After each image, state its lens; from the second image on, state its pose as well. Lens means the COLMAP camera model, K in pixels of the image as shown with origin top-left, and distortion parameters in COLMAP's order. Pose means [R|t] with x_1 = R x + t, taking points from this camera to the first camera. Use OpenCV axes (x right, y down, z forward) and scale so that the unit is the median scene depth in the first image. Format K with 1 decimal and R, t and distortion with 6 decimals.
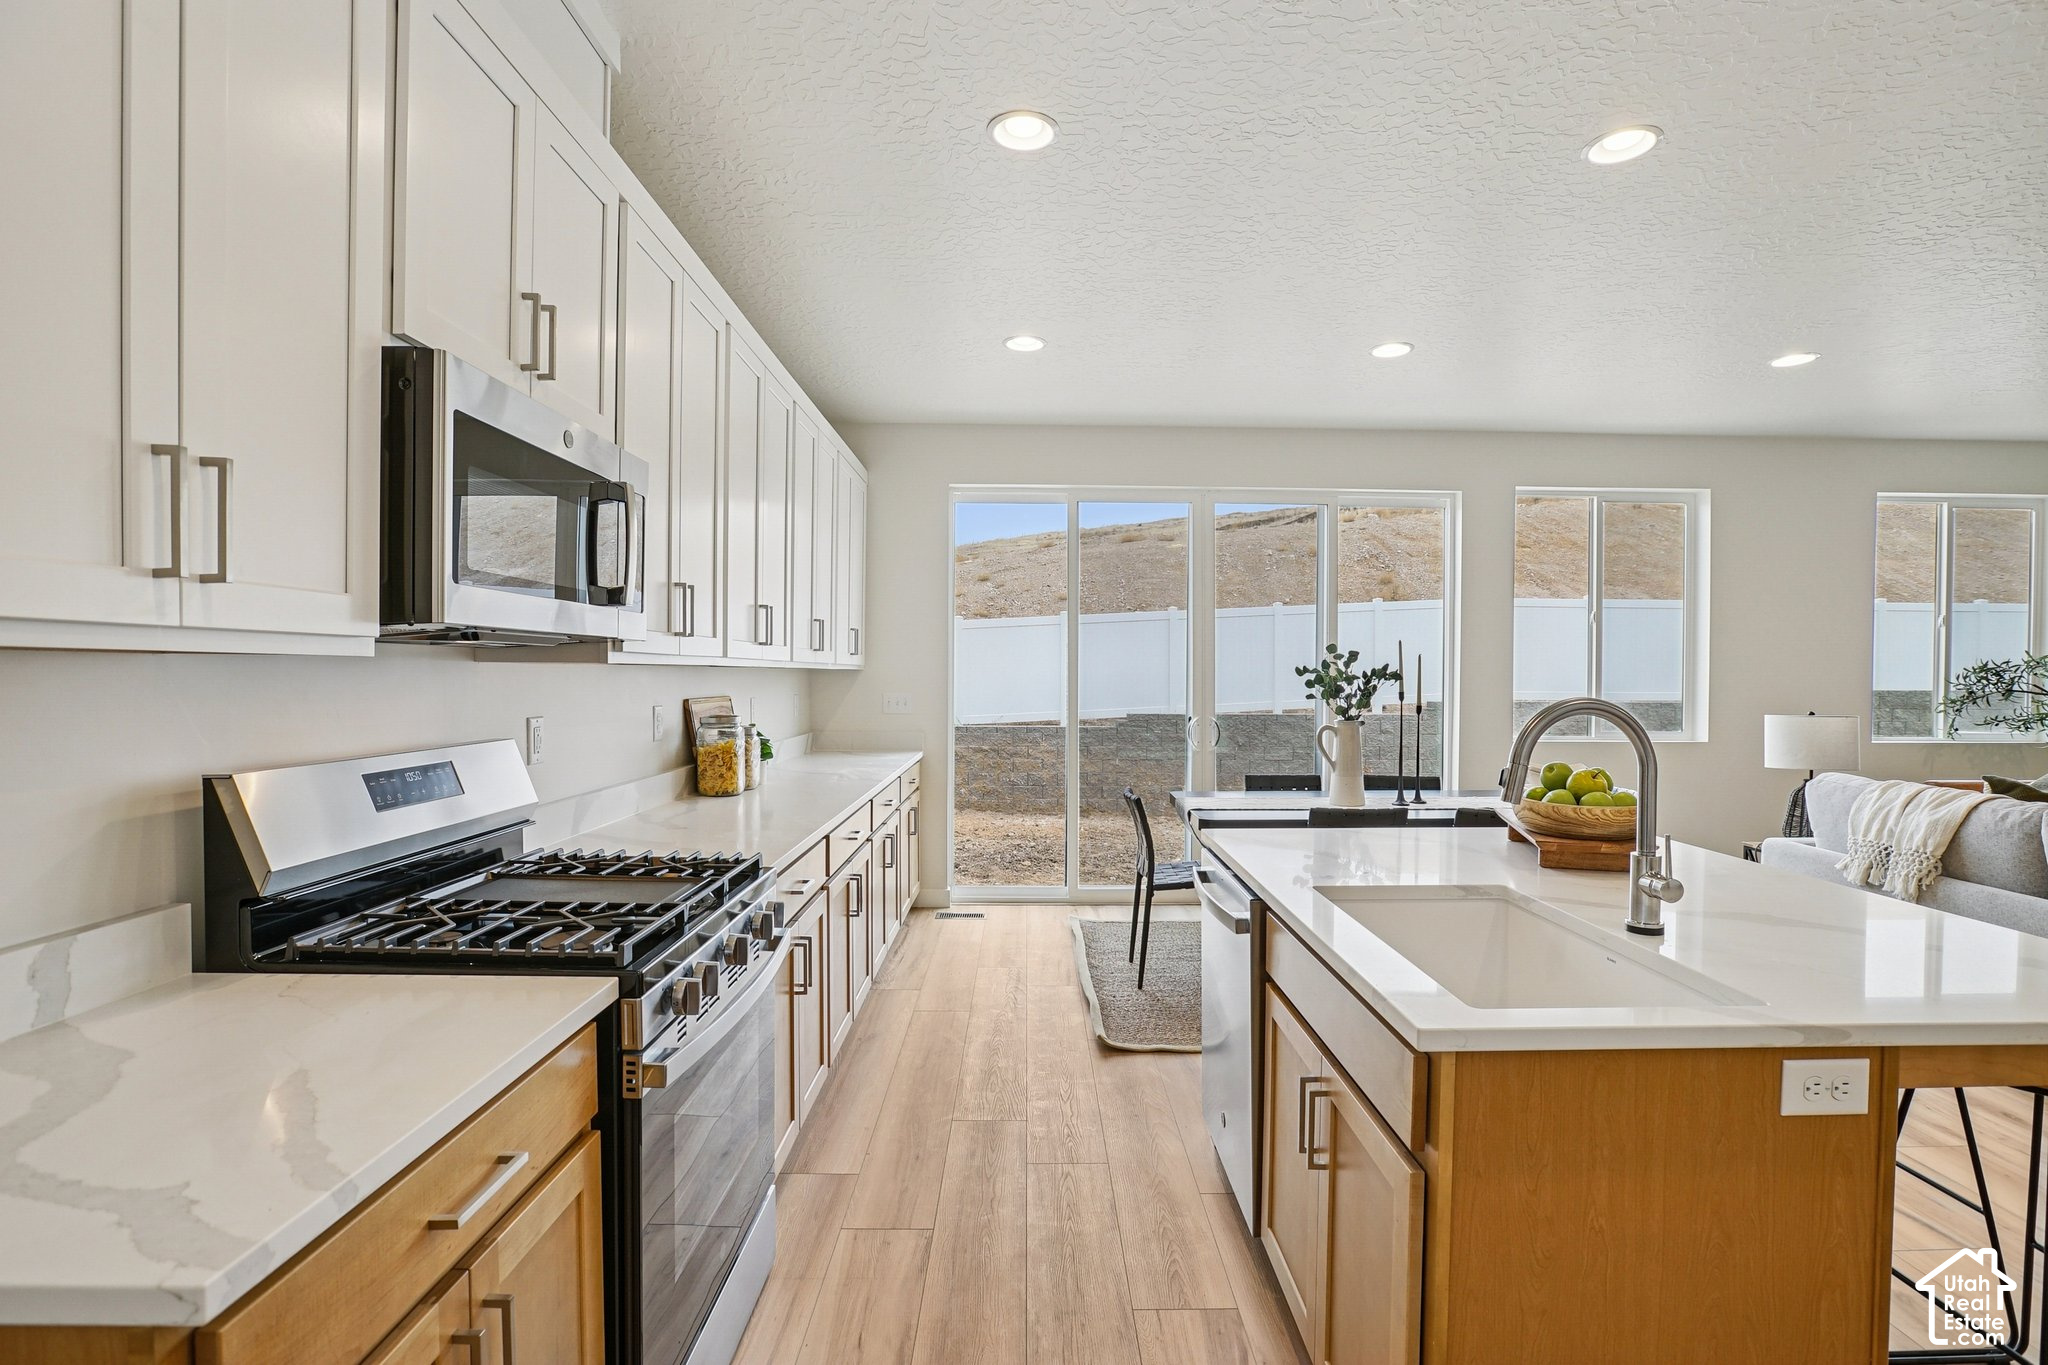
lens RADIAL K [[945.5, 0, 1037.4], [0, 945.5, 690.1], [0, 0, 1]] dist [-0.045674, 0.011074]
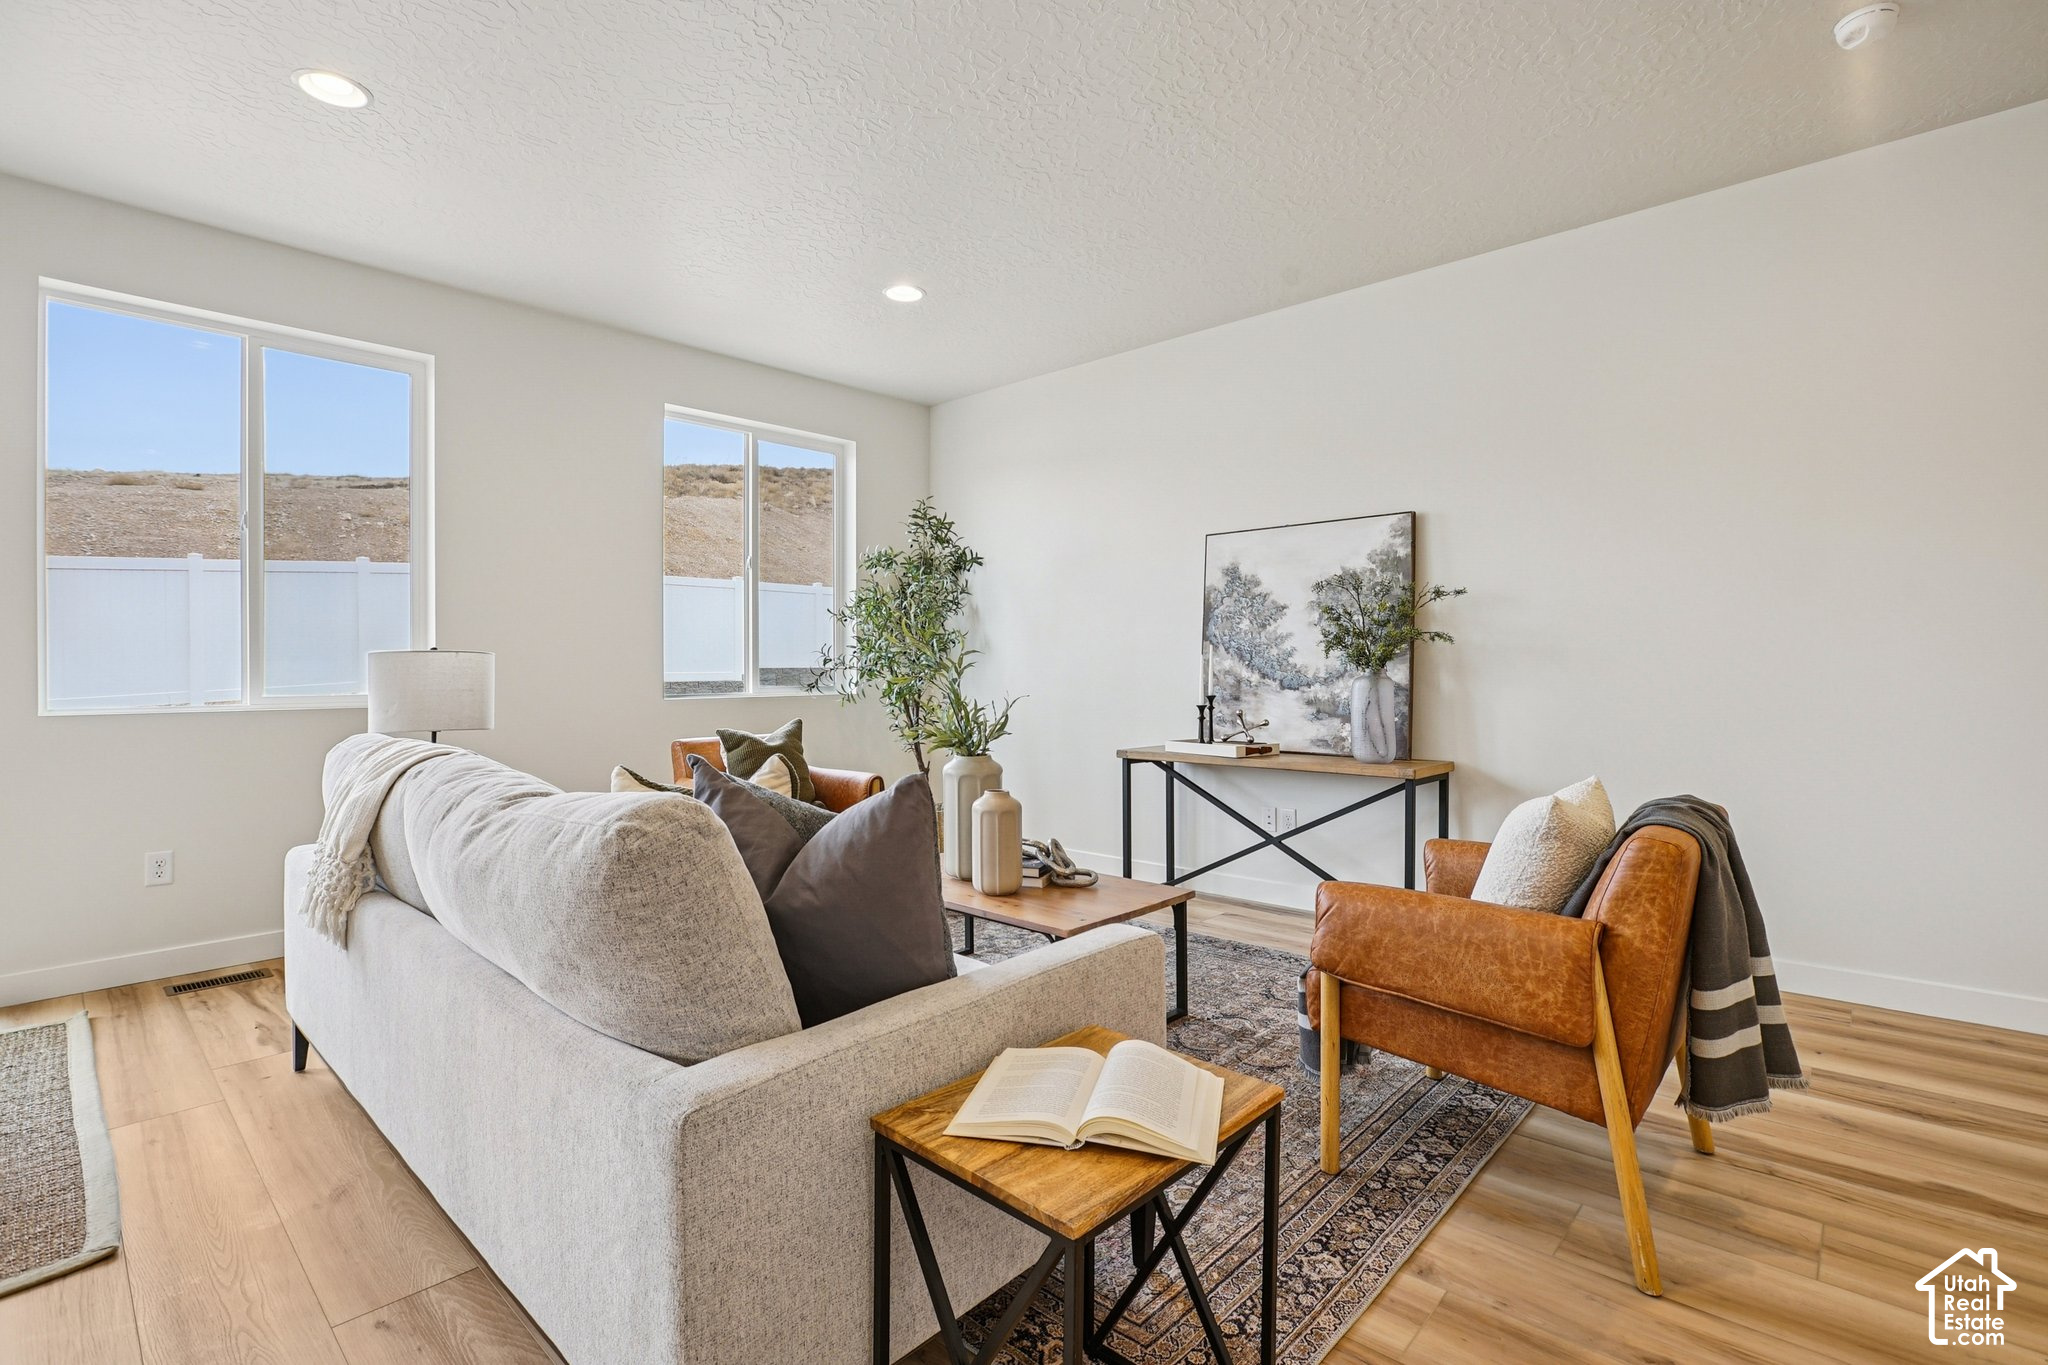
lens RADIAL K [[945.5, 0, 1043.8], [0, 945.5, 674.2], [0, 0, 1]] dist [-0.045674, 0.011074]
pose [[0.677843, -0.012031, 0.735109, 0.686692], [0.021502, 0.999763, -0.003464, 0.057898], [-0.734893, 0.018154, 0.677940, 0.214681]]
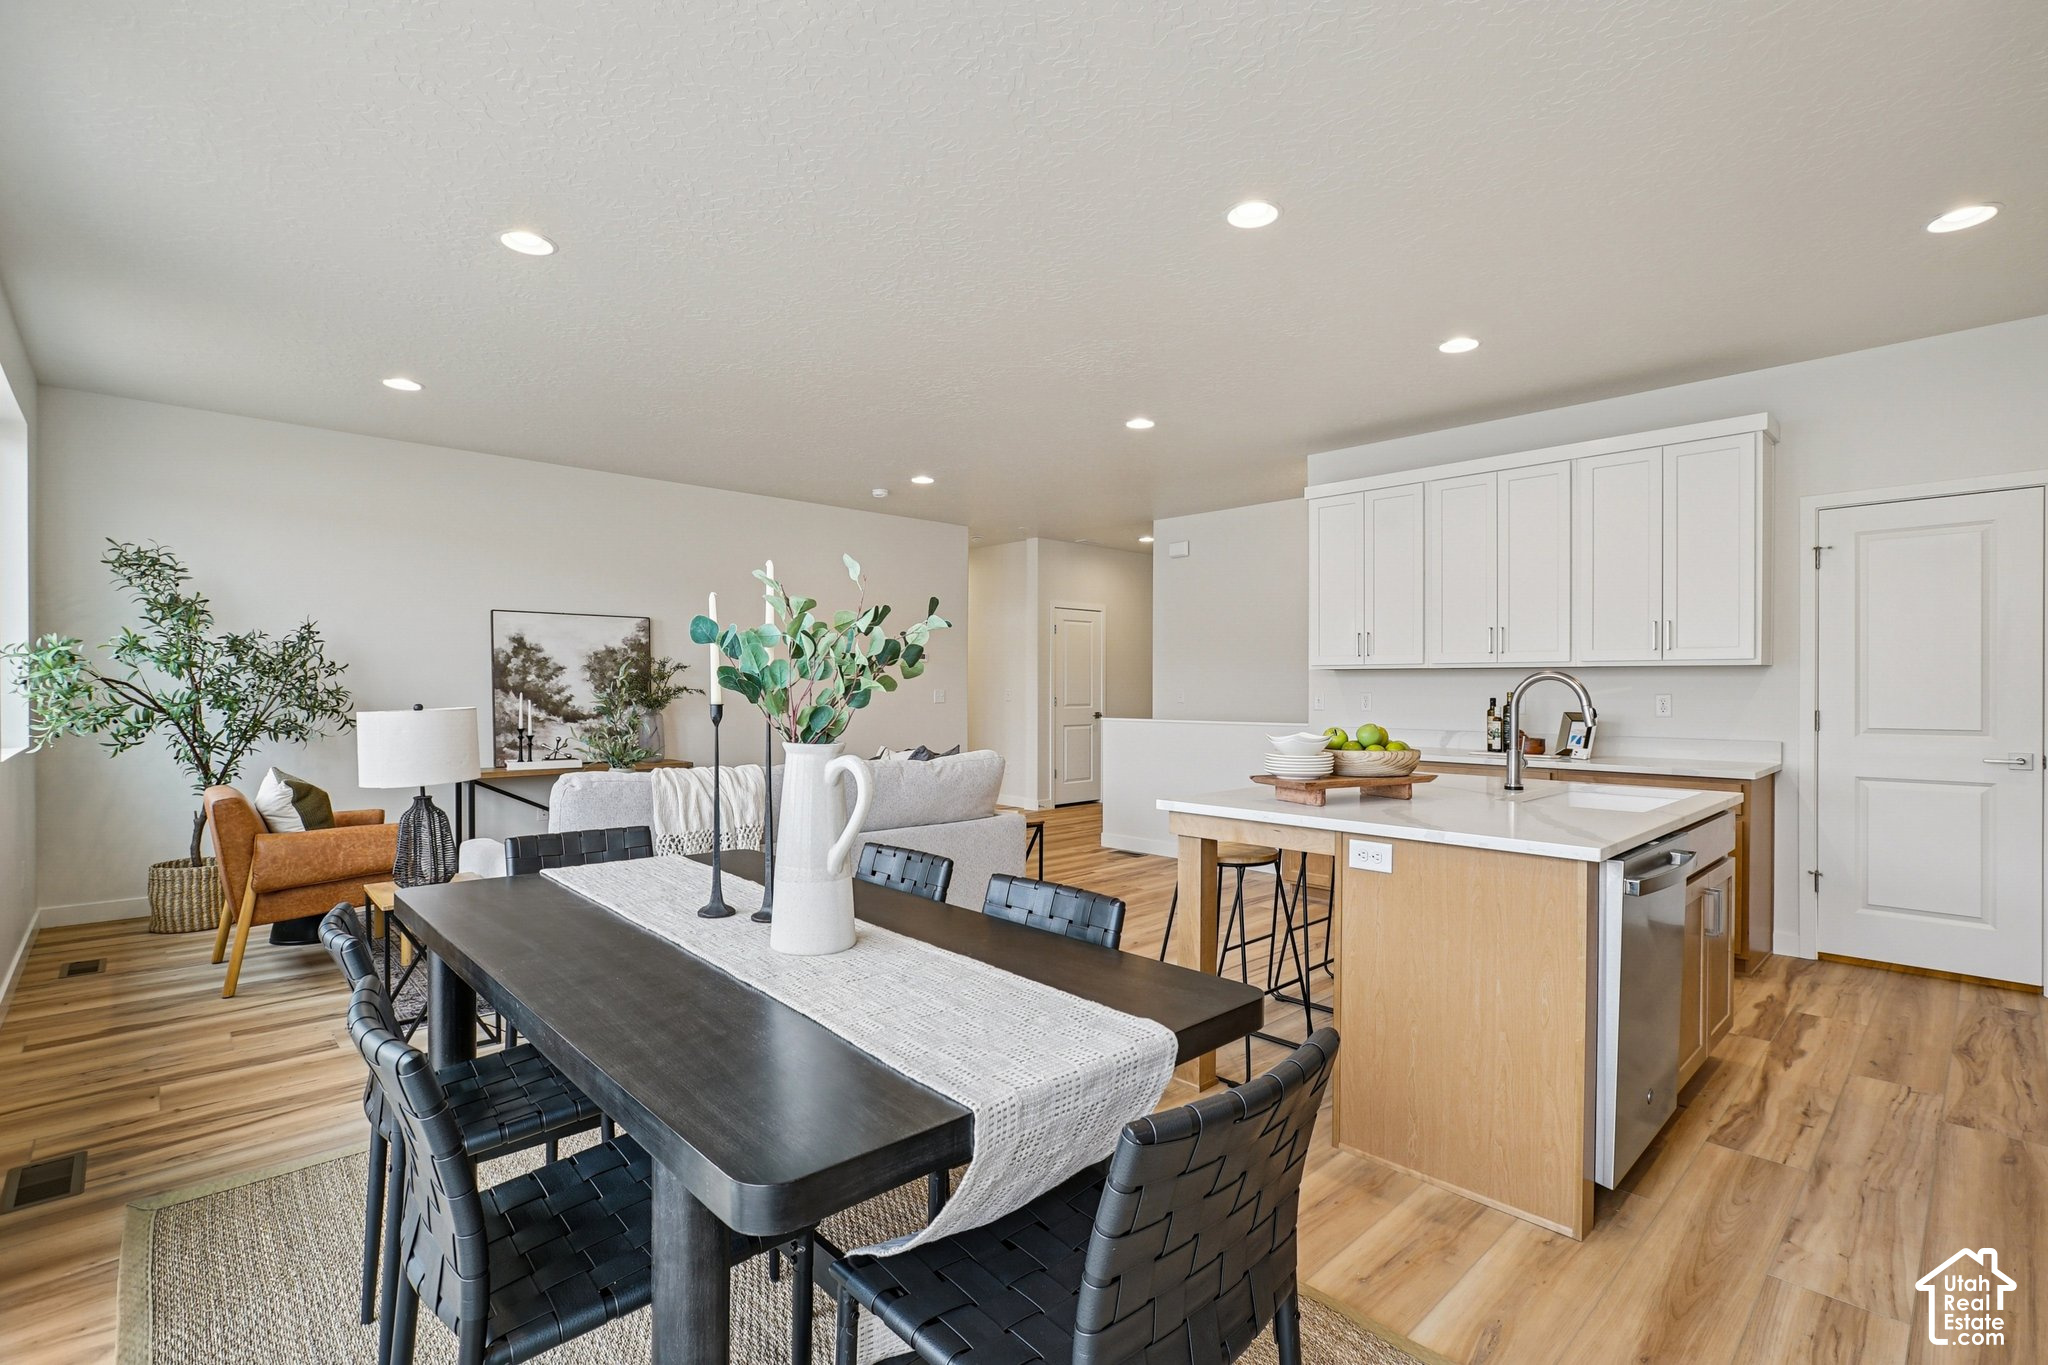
lens RADIAL K [[945.5, 0, 1035.4], [0, 945.5, 687.6], [0, 0, 1]] dist [-0.045674, 0.011074]
pose [[-0.681574, -0.005222, 0.731731, -0.030872], [0.007049, 0.999881, 0.013702, 0.003137], [-0.731716, 0.014497, -0.681456, 1.206844]]
